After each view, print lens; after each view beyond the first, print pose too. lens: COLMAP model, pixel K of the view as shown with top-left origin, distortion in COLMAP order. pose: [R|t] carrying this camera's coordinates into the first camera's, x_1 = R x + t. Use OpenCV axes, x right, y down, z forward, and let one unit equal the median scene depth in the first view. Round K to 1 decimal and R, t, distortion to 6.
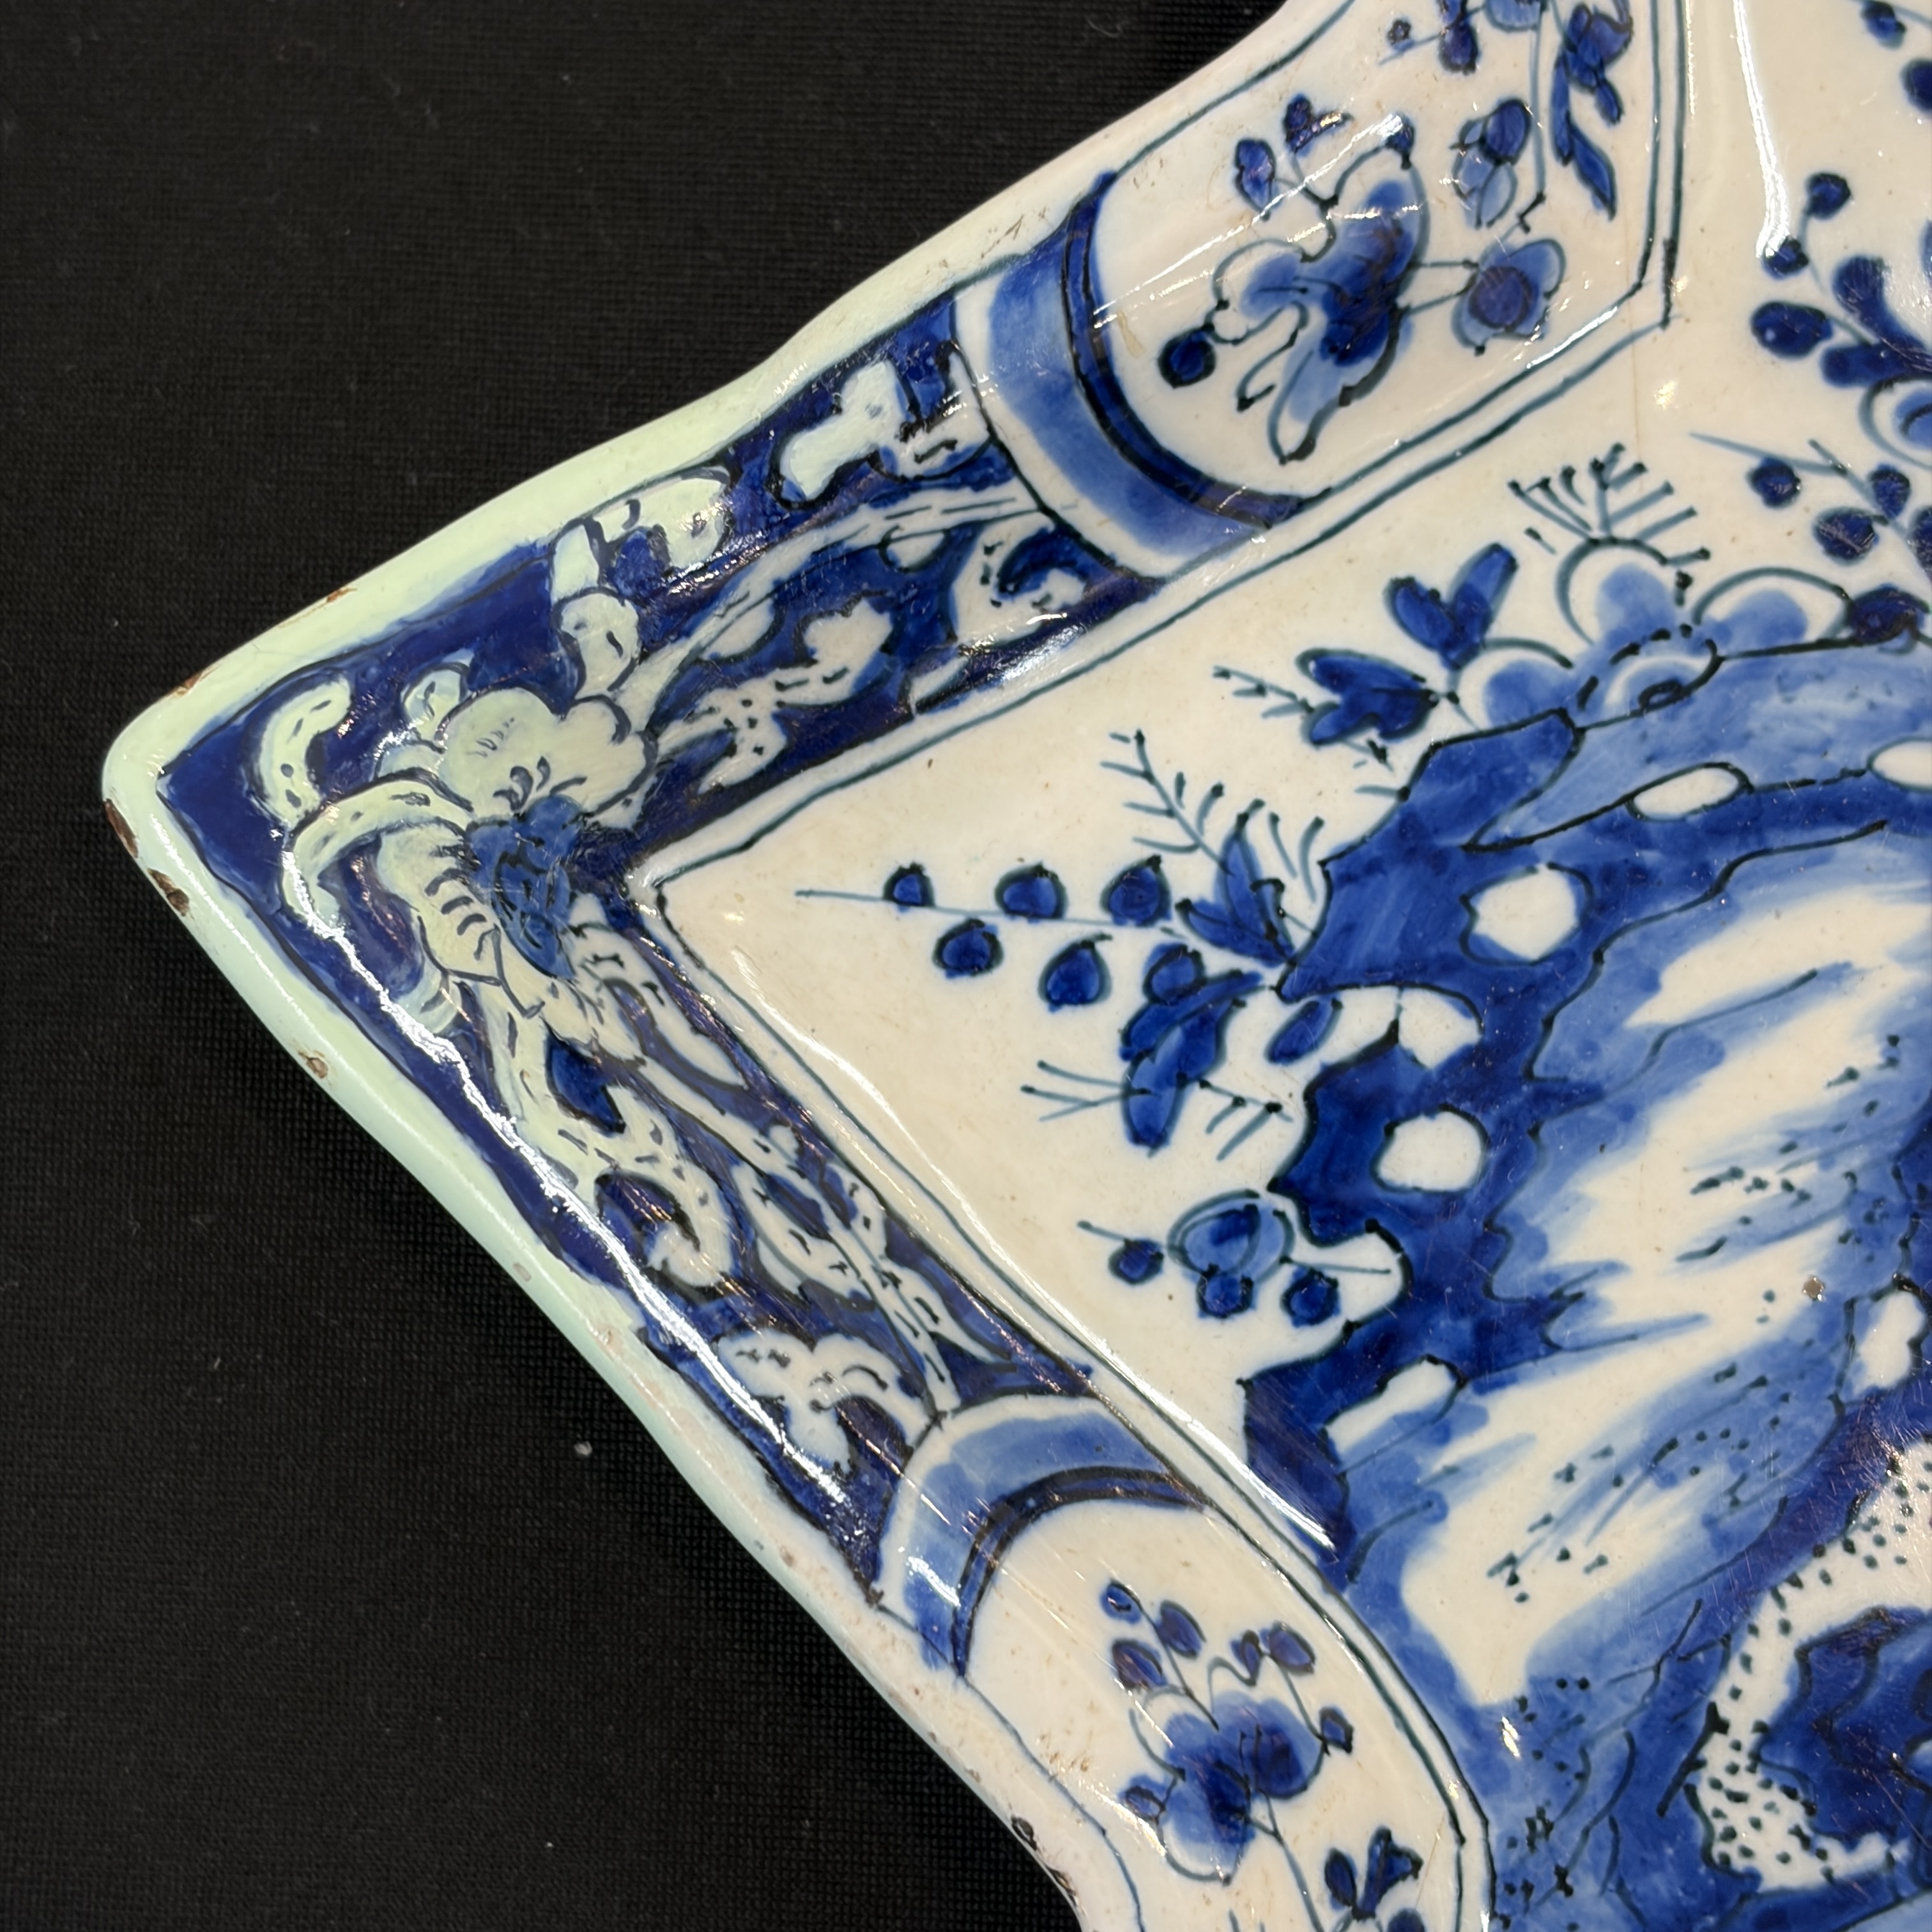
lens RADIAL K [[3974.6, 0, 943.2], [0, 3974.6, 982.5], [0, 0, 1]] dist [0.254023, -1.288364]
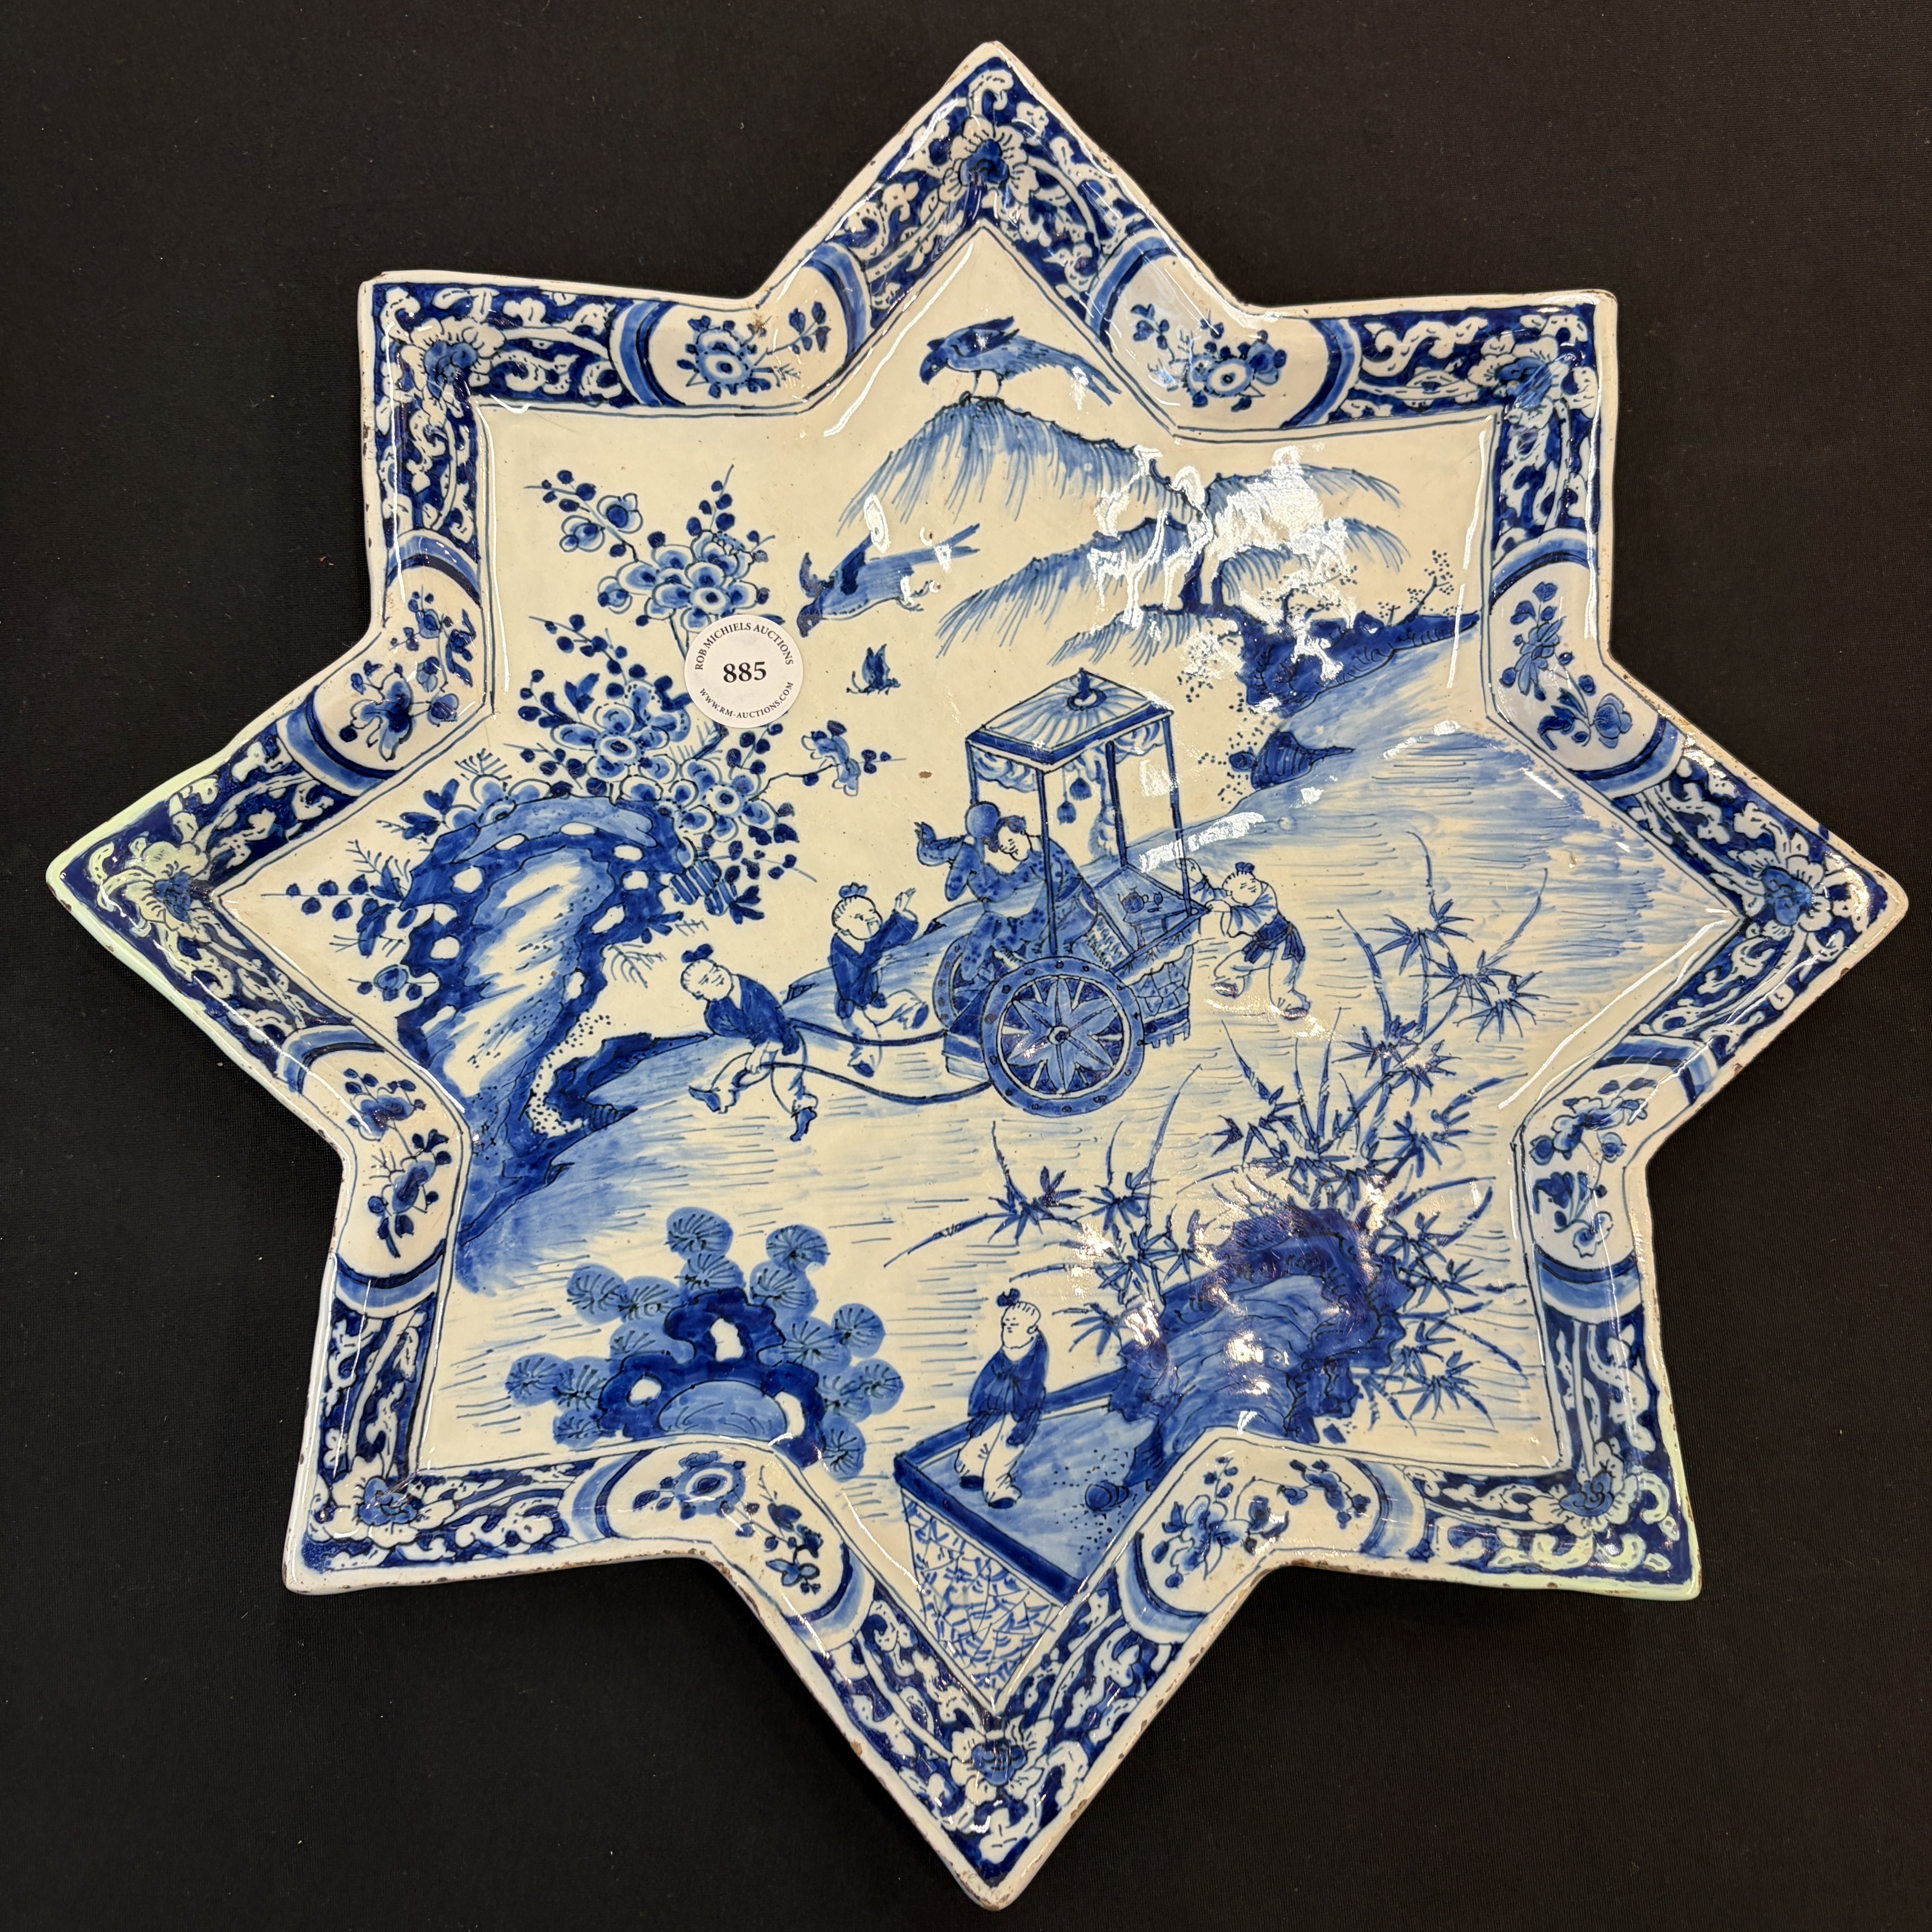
lens RADIAL K [[1981.3, 0, 966.0], [0, 1981.3, 966.0], [0, 0, 1]] dist [0.220359, -0.967152]
pose [[0.990136, -0.100358, 0.097766, 0.409937], [0.105604, 0.993149, -0.050037, 0.198803], [-0.092075, 0.059868, 0.993951, -0.828024]]
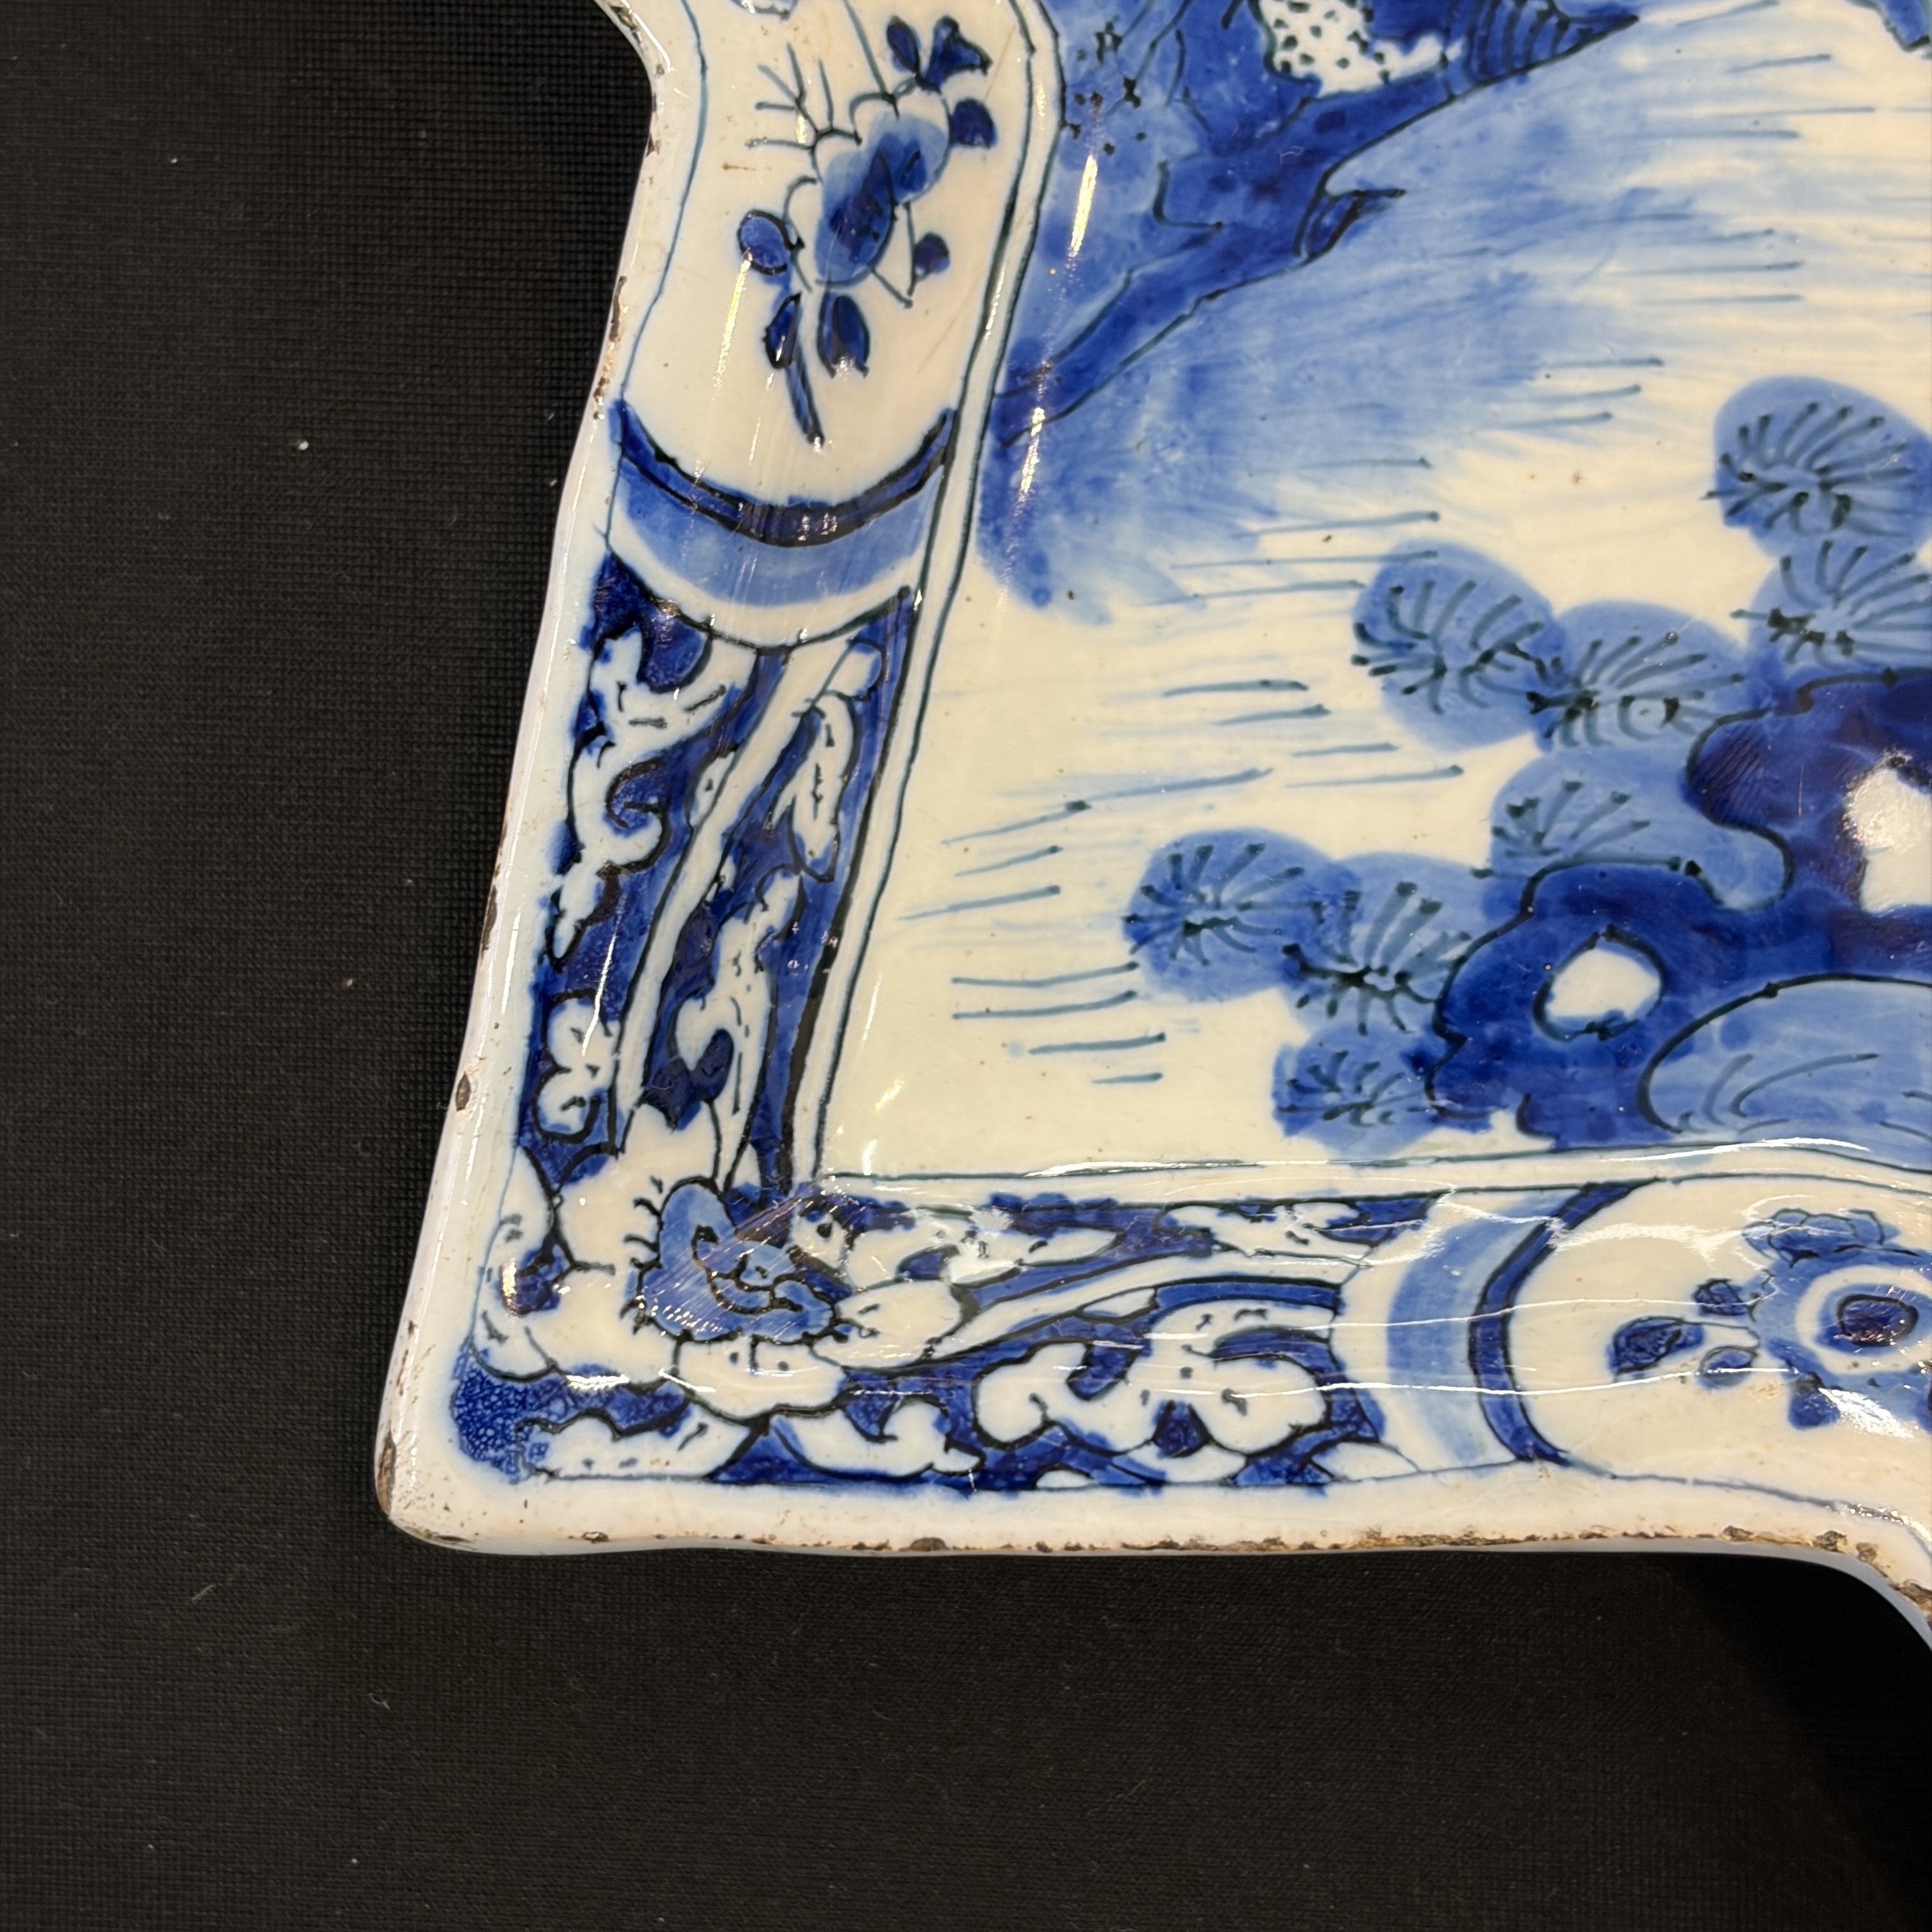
lens RADIAL K [[3974.6, 0, 943.2], [0, 3974.6, 982.5], [0, 0, 1]] dist [0.254023, -1.288364]
pose [[0.999809, -0.019282, 0.003245, 0.096316], [0.018951, 0.996445, 0.082088, 0.361734], [-0.004816, -0.082011, 0.996620, -0.052754]]
